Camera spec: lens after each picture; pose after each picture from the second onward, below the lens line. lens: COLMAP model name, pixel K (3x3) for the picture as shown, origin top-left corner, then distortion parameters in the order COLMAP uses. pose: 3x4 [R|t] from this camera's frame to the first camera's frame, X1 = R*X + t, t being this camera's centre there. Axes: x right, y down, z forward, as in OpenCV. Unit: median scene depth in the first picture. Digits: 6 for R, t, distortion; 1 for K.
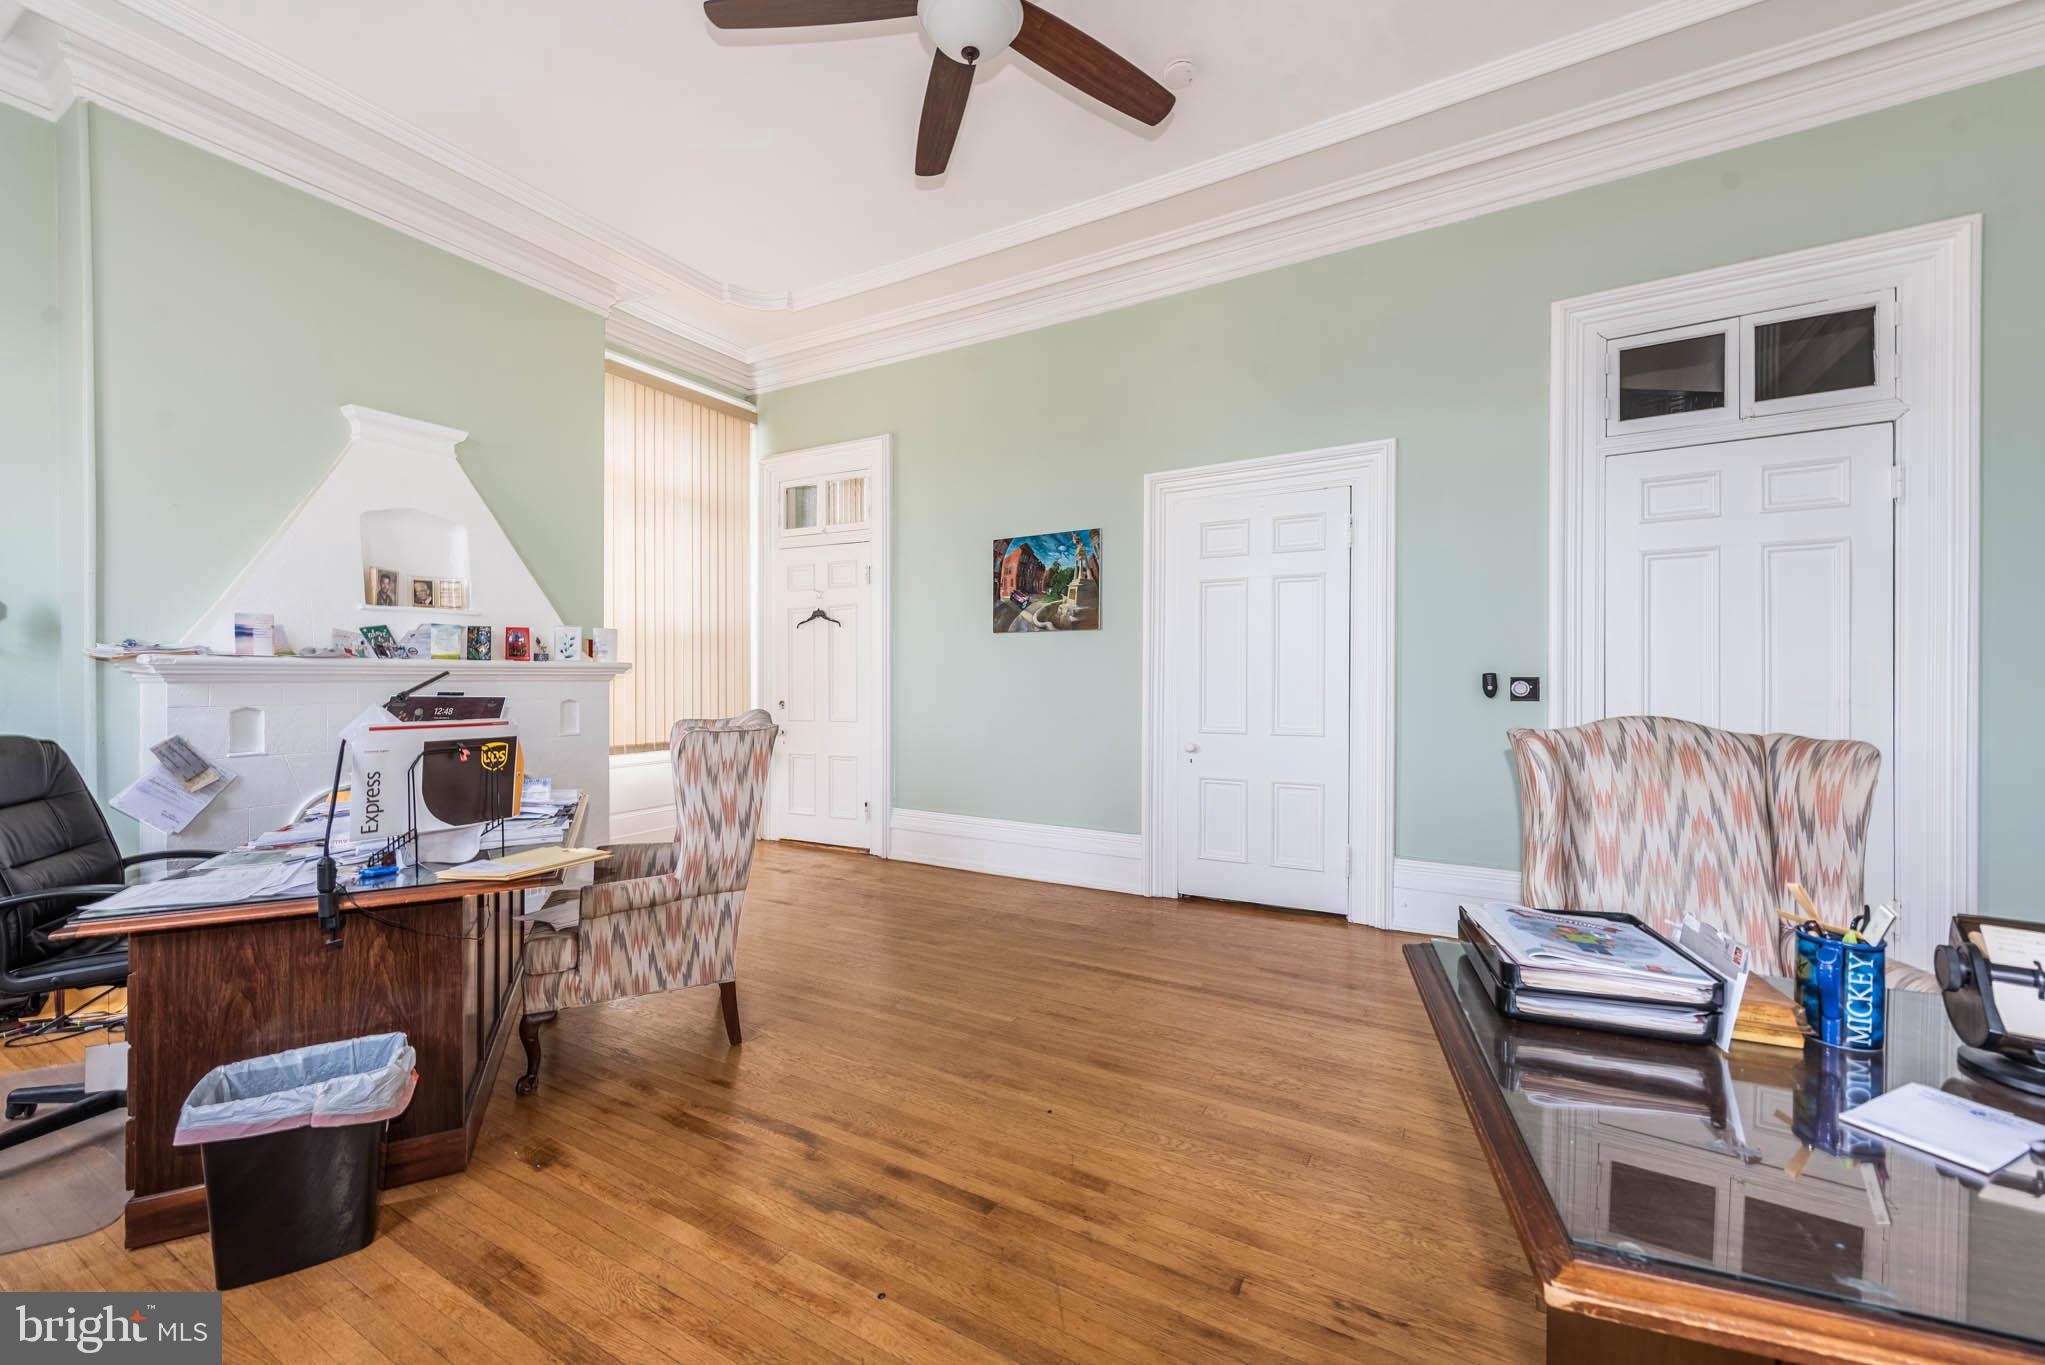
lens RADIAL K [[803.1, 0, 1019.8], [0, 803.1, 677.9], [0, 0, 1]] dist [-0.000320, -0.000049]
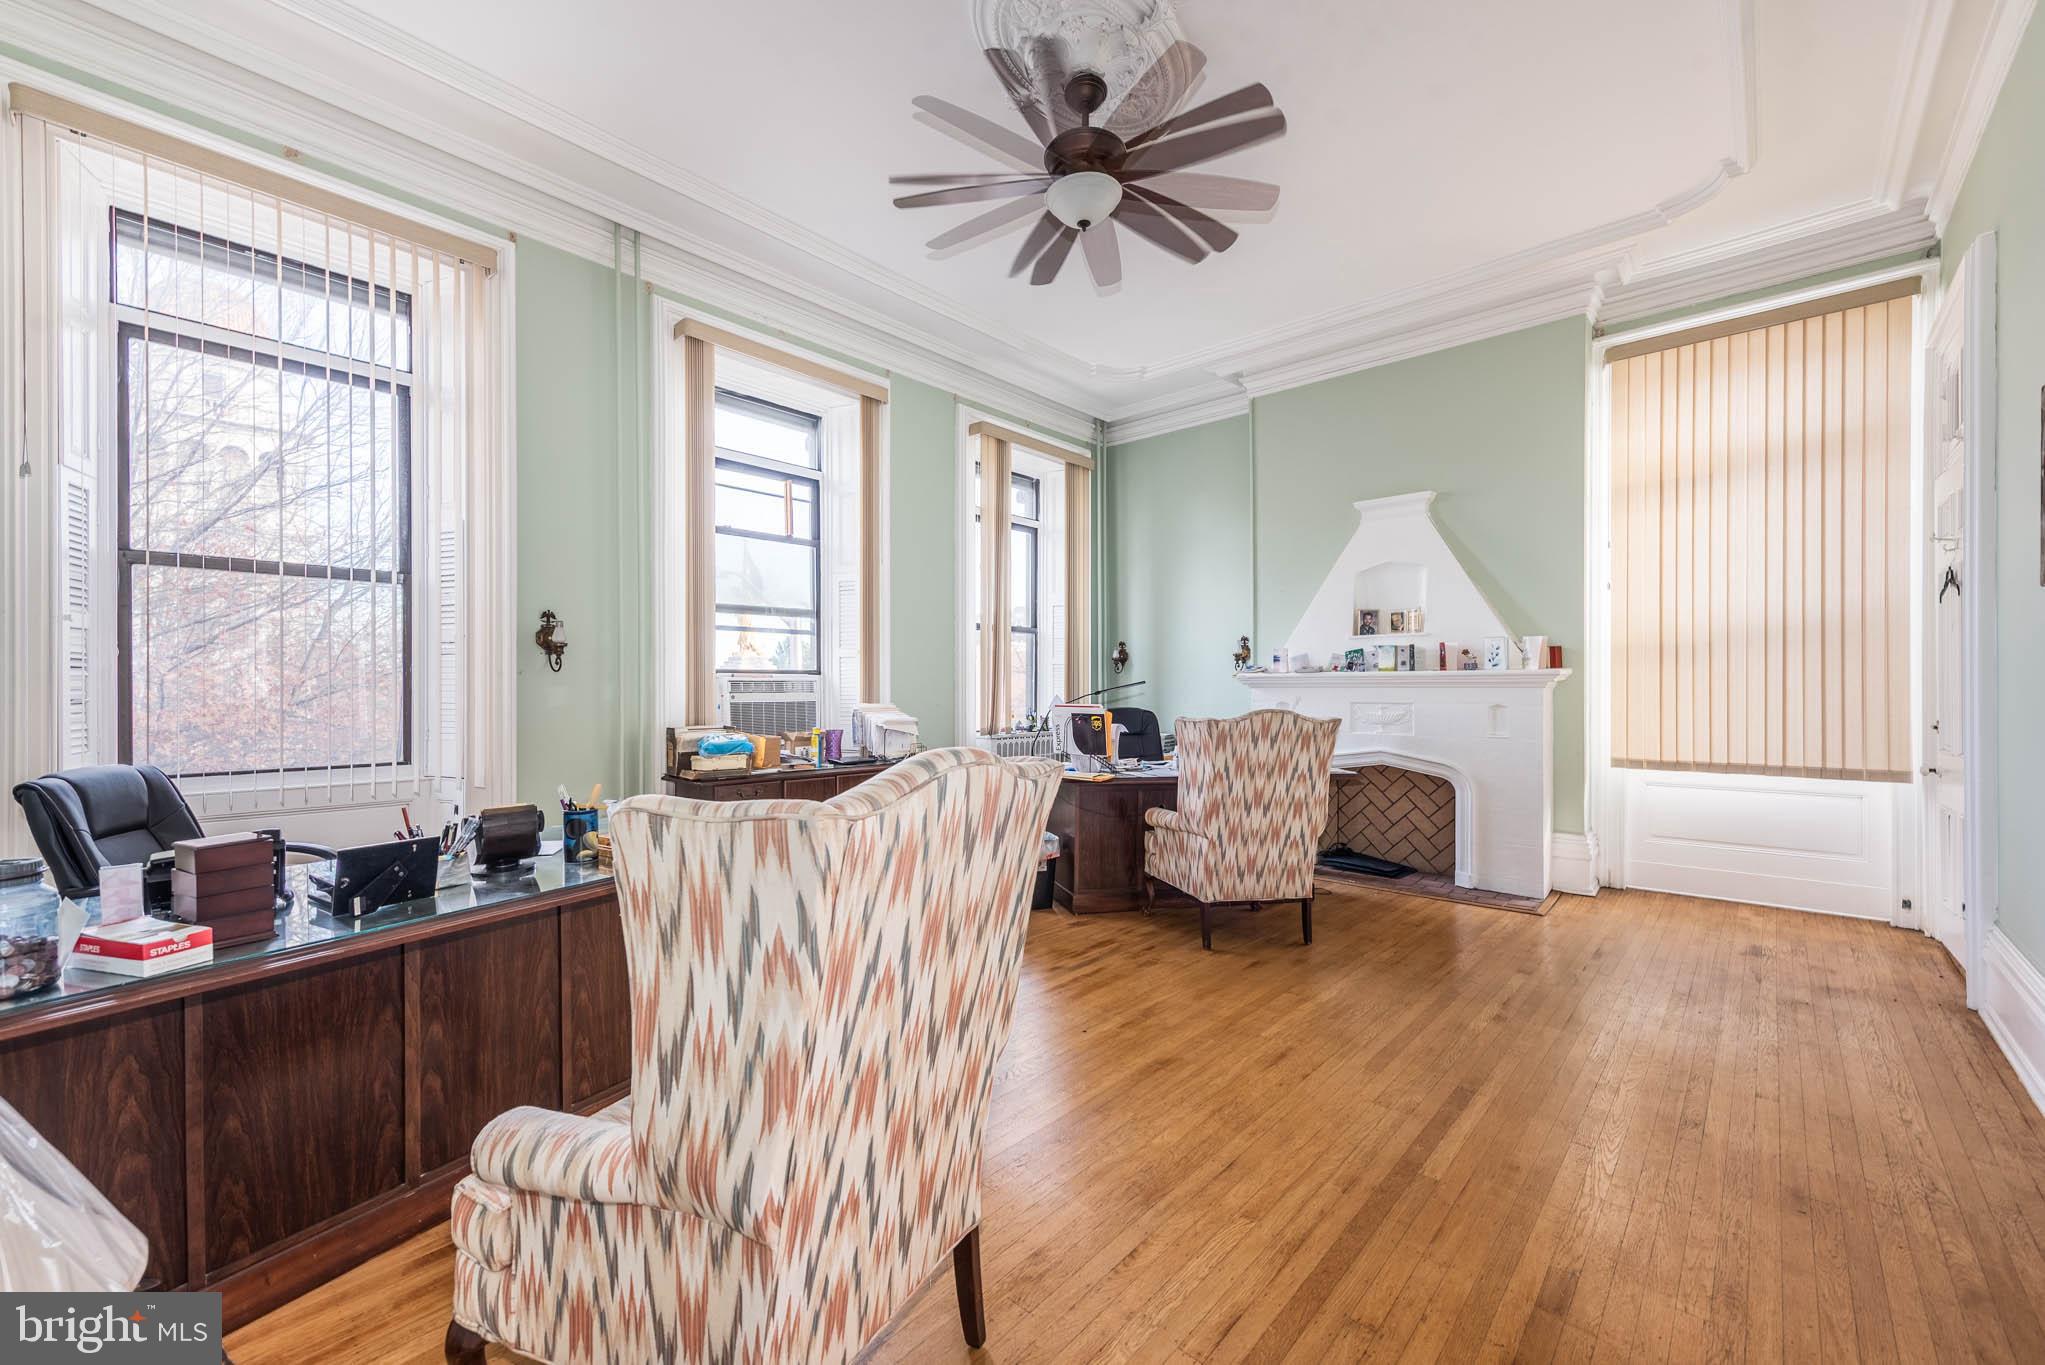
lens RADIAL K [[811.3, 0, 1014.6], [0, 811.3, 672.3], [0, 0, 1]] dist [0.024589, 0.000163]
pose [[-0.214043, -0.021647, -0.976584, 0.943477], [-0.005207, 0.999765, -0.021020, 0.014297], [0.976810, 0.000586, -0.214105, 0.854004]]
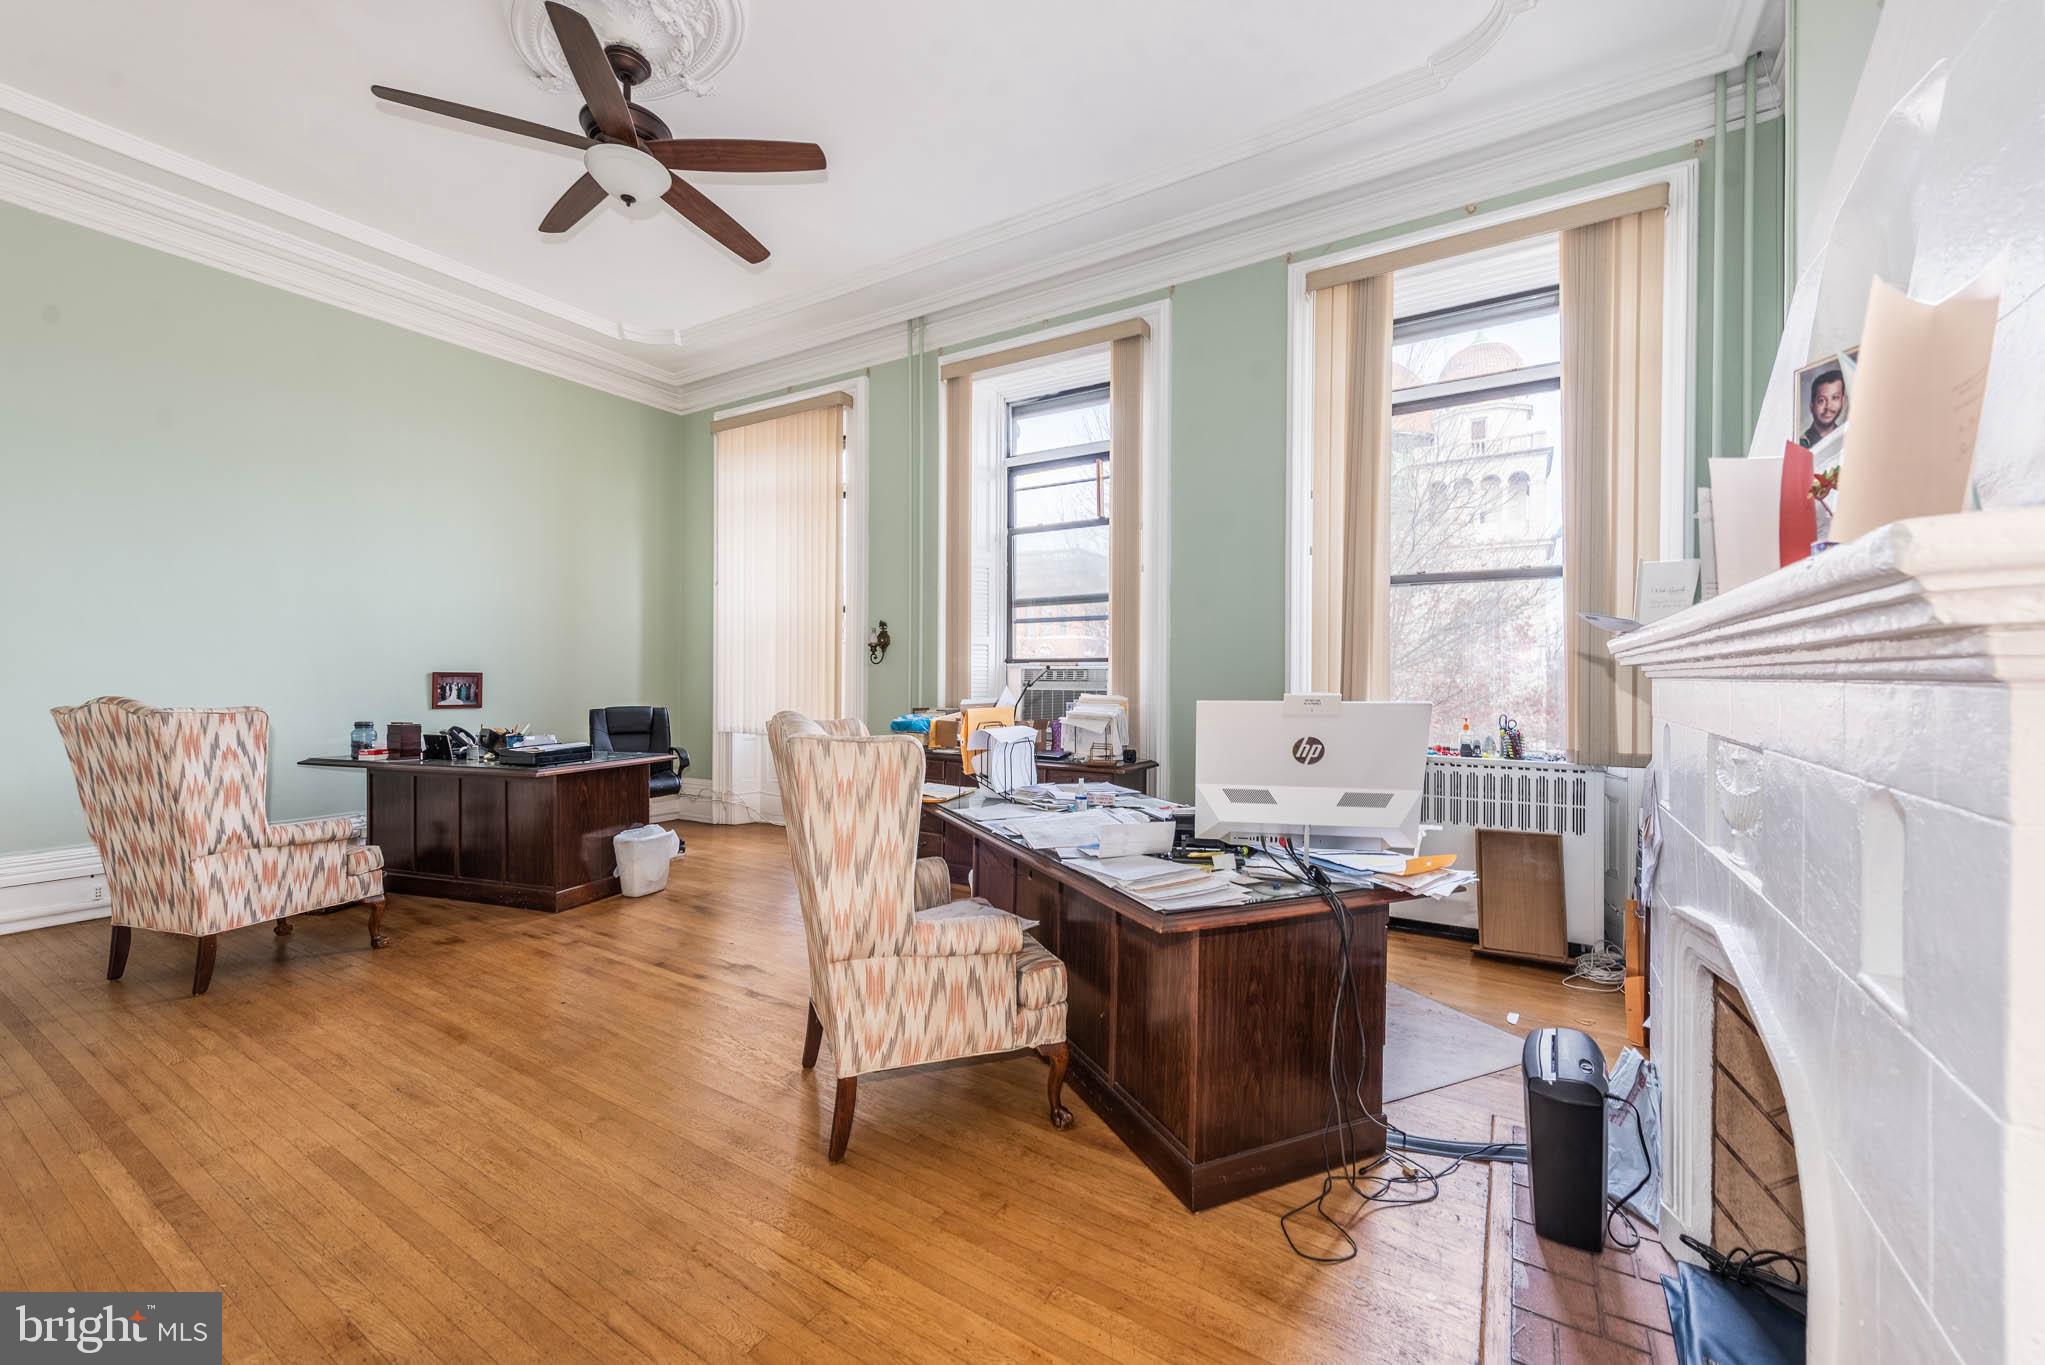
lens RADIAL K [[811.3, 0, 1014.6], [0, 811.3, 672.3], [0, 0, 1]] dist [0.024589, 0.000163]
pose [[-0.998885, -0.007560, 0.046605, -0.554888], [-0.007076, 0.999919, 0.010537, -0.012697], [-0.046681, 0.010195, -0.998858, 1.686724]]
